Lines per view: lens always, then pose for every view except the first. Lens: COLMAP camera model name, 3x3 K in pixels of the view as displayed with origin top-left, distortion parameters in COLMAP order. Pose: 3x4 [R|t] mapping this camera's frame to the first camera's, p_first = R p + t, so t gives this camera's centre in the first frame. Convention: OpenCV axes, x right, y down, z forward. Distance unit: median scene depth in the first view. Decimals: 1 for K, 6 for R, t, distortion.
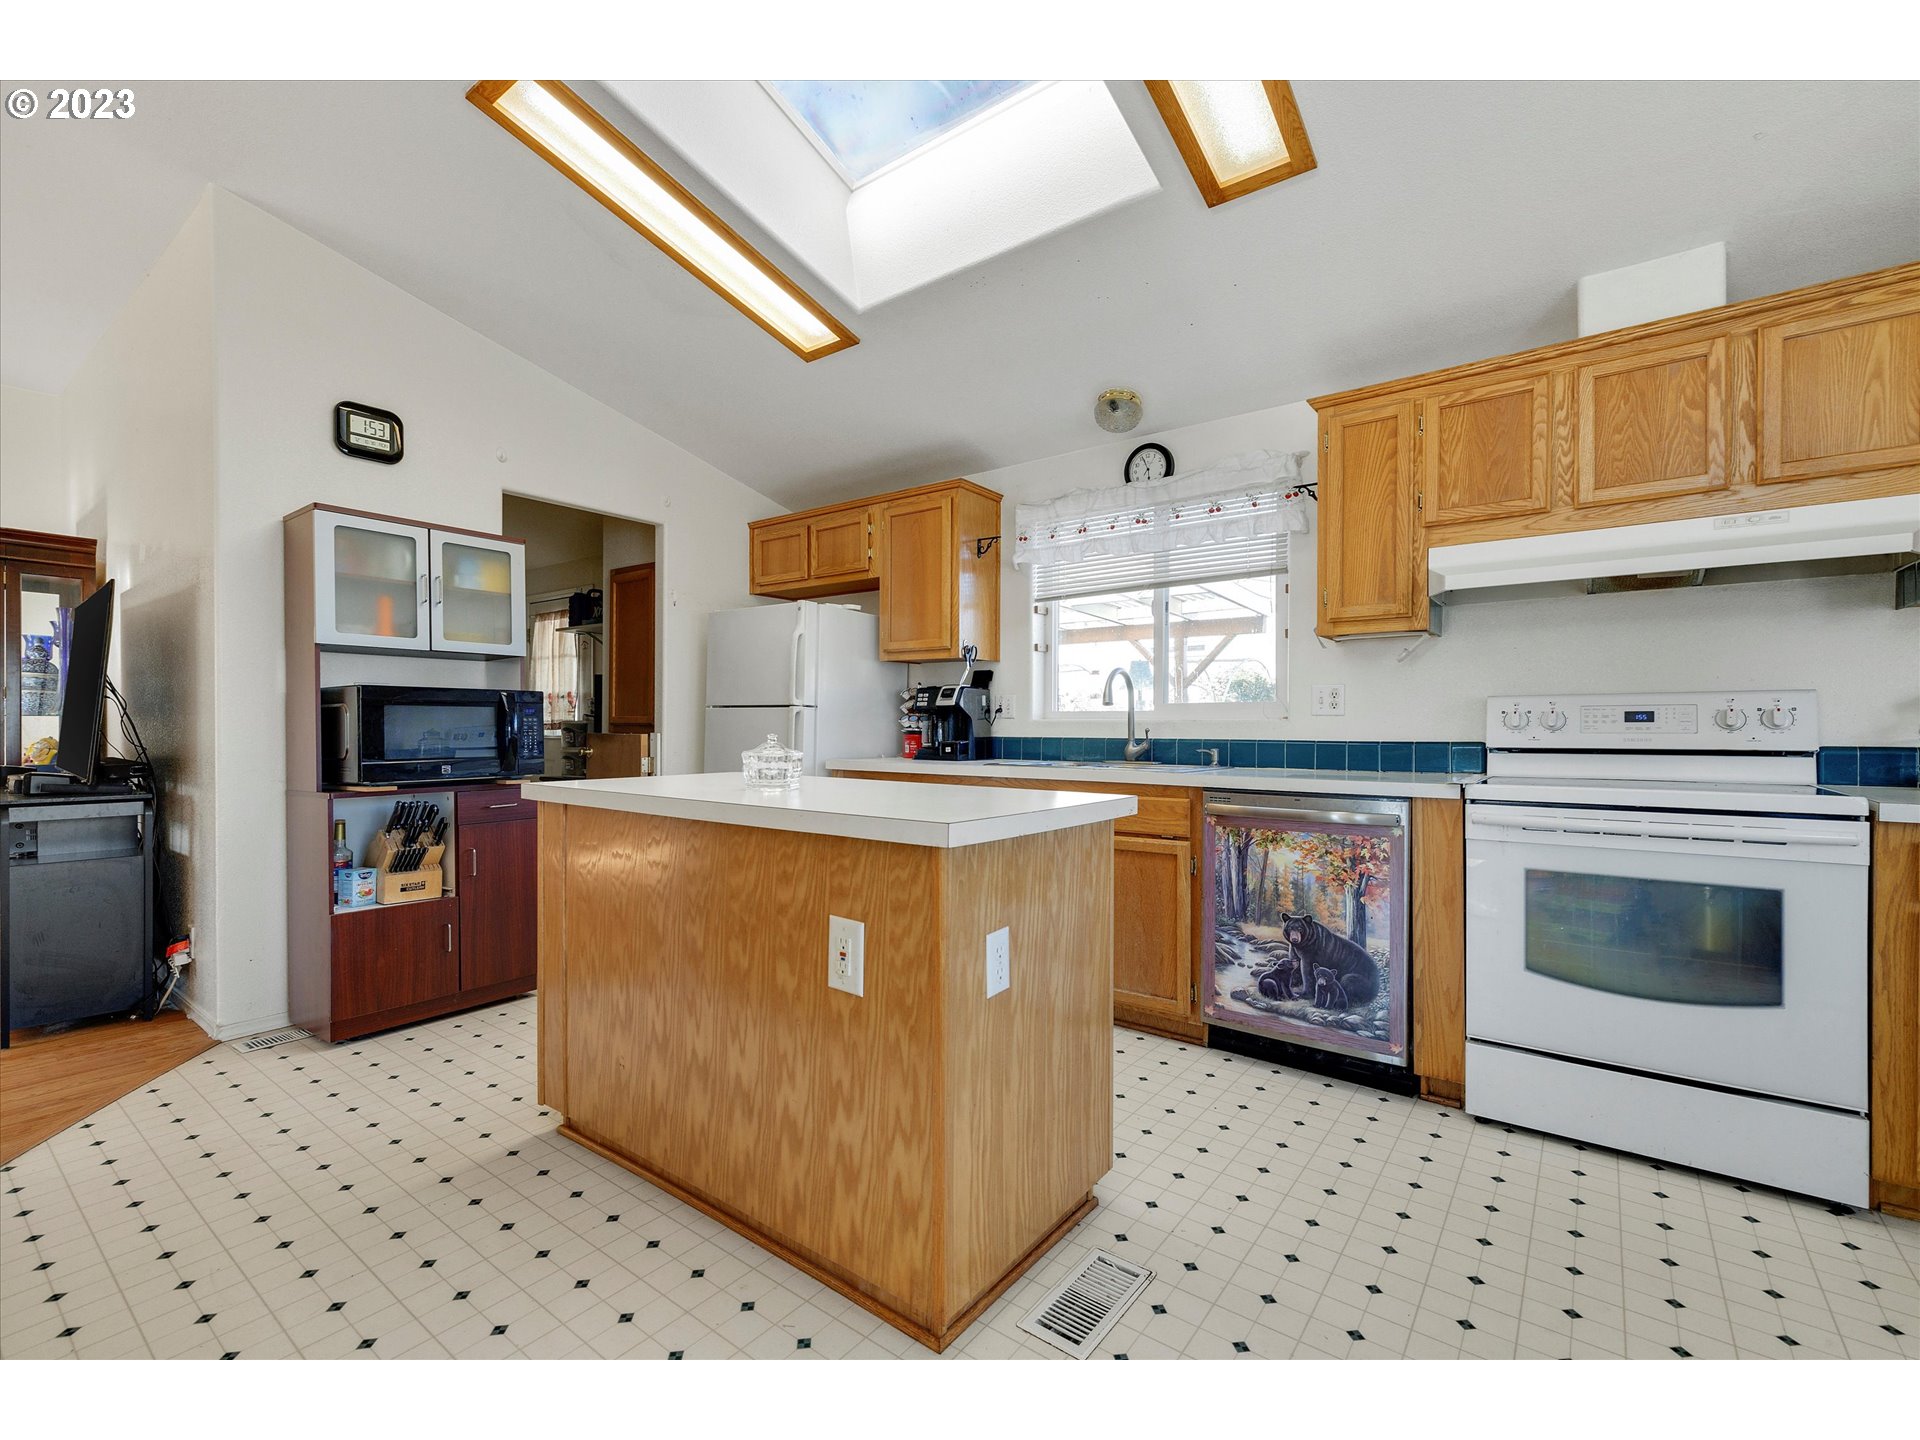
lens RADIAL K [[842.2, 0, 958.2], [0, 842.2, 724.6], [0, 0, 1]] dist [0.000004, -0.000028]
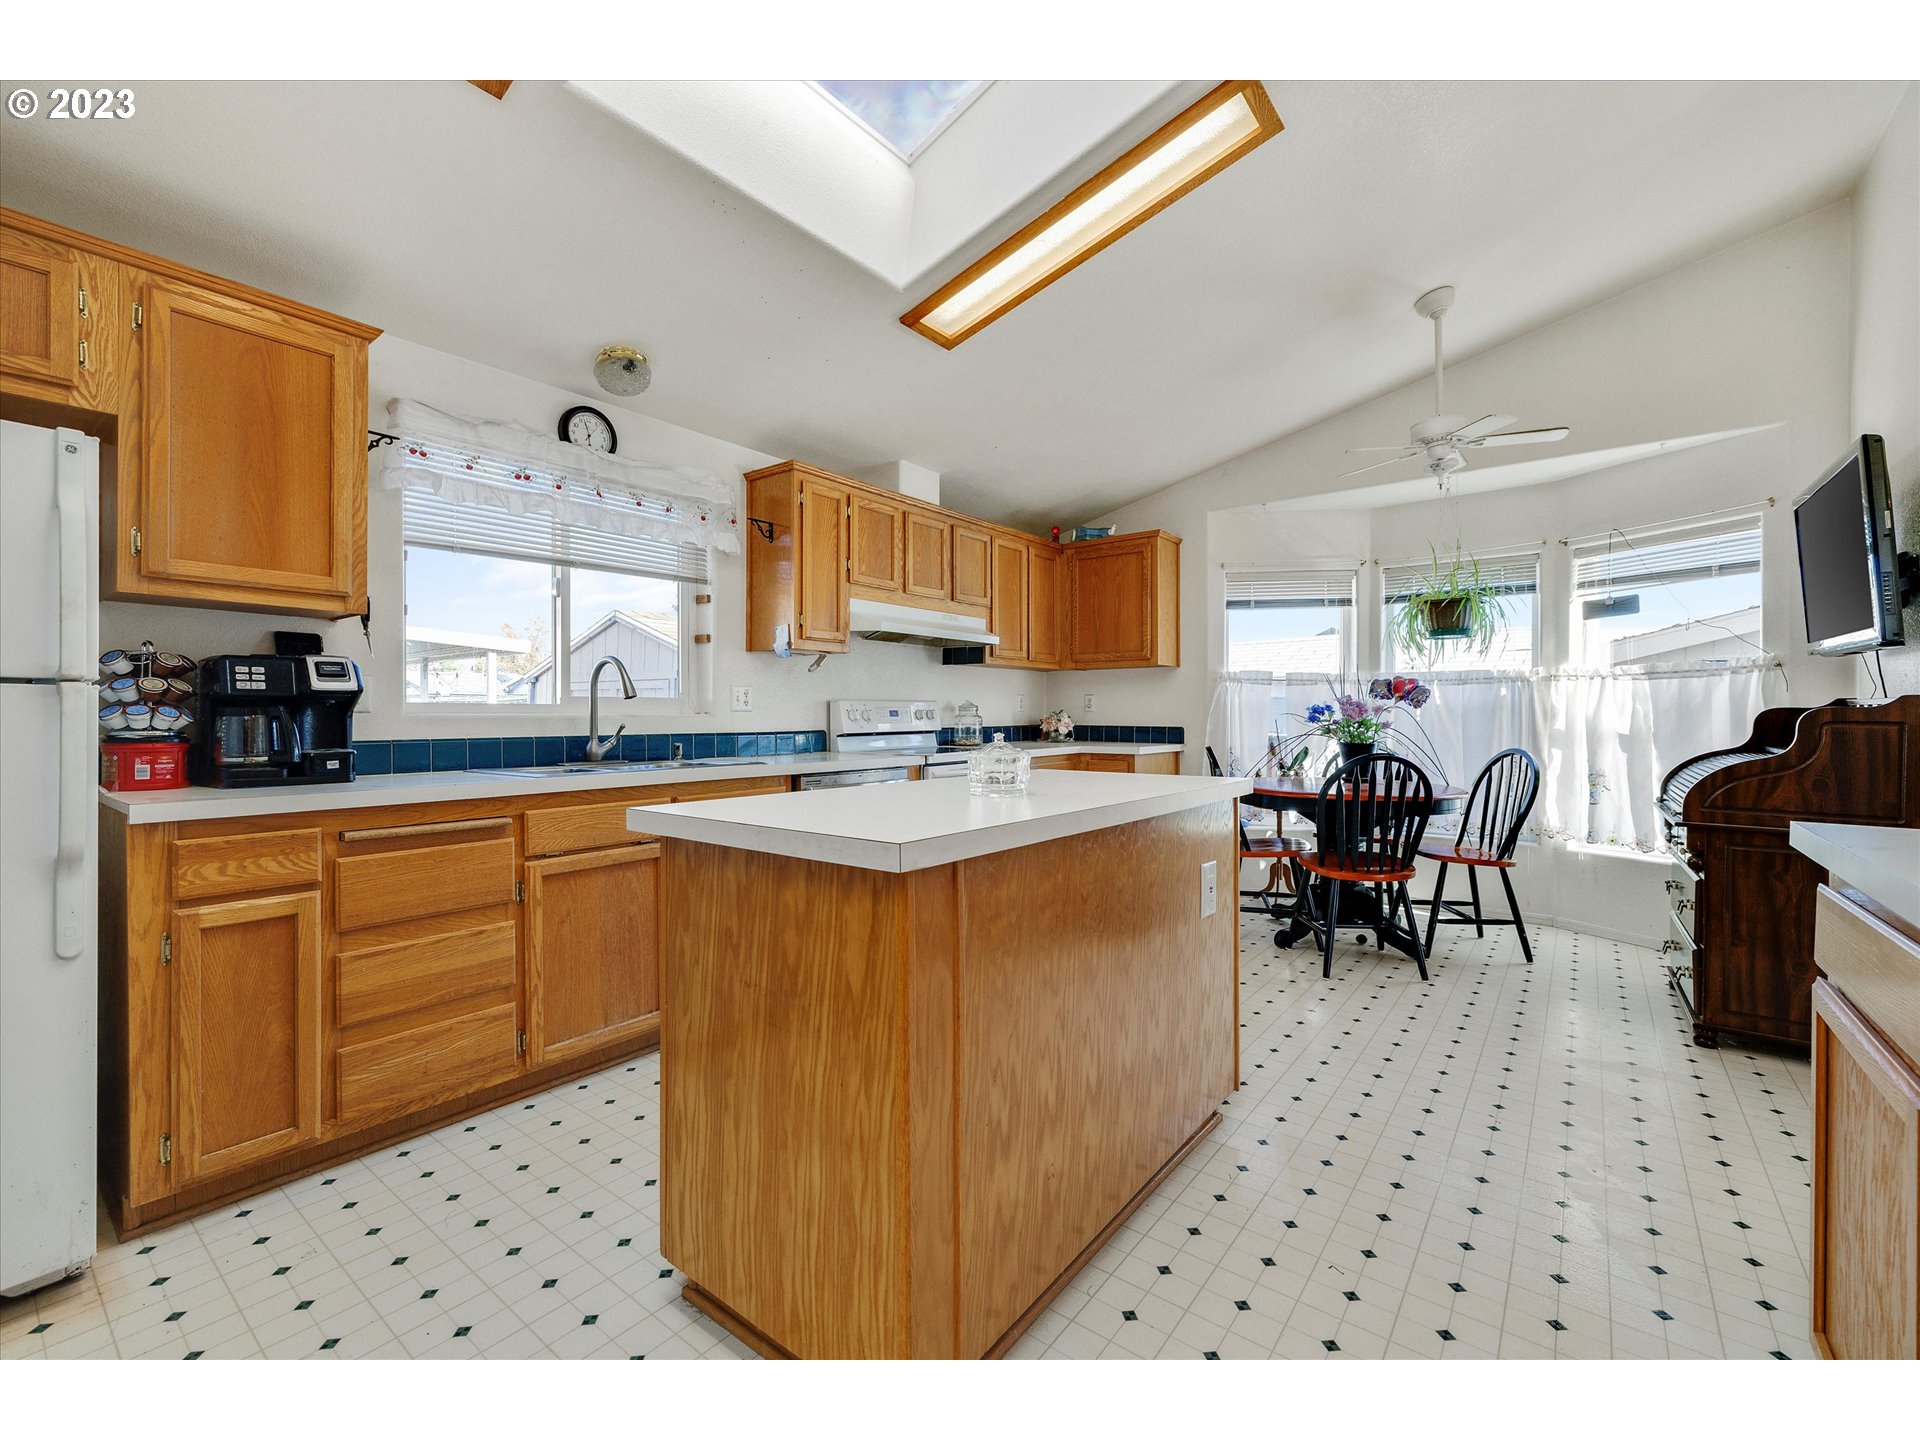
lens RADIAL K [[842.2, 0, 957.5], [0, 842.2, 716.6], [0, 0, 1]] dist [0.000004, -0.000028]
pose [[-0.005918, 0.001967, 0.999981, -0.687888], [0.007561, 0.999970, -0.001922, 0.000582], [-0.999954, 0.007549, -0.005933, 0.629008]]
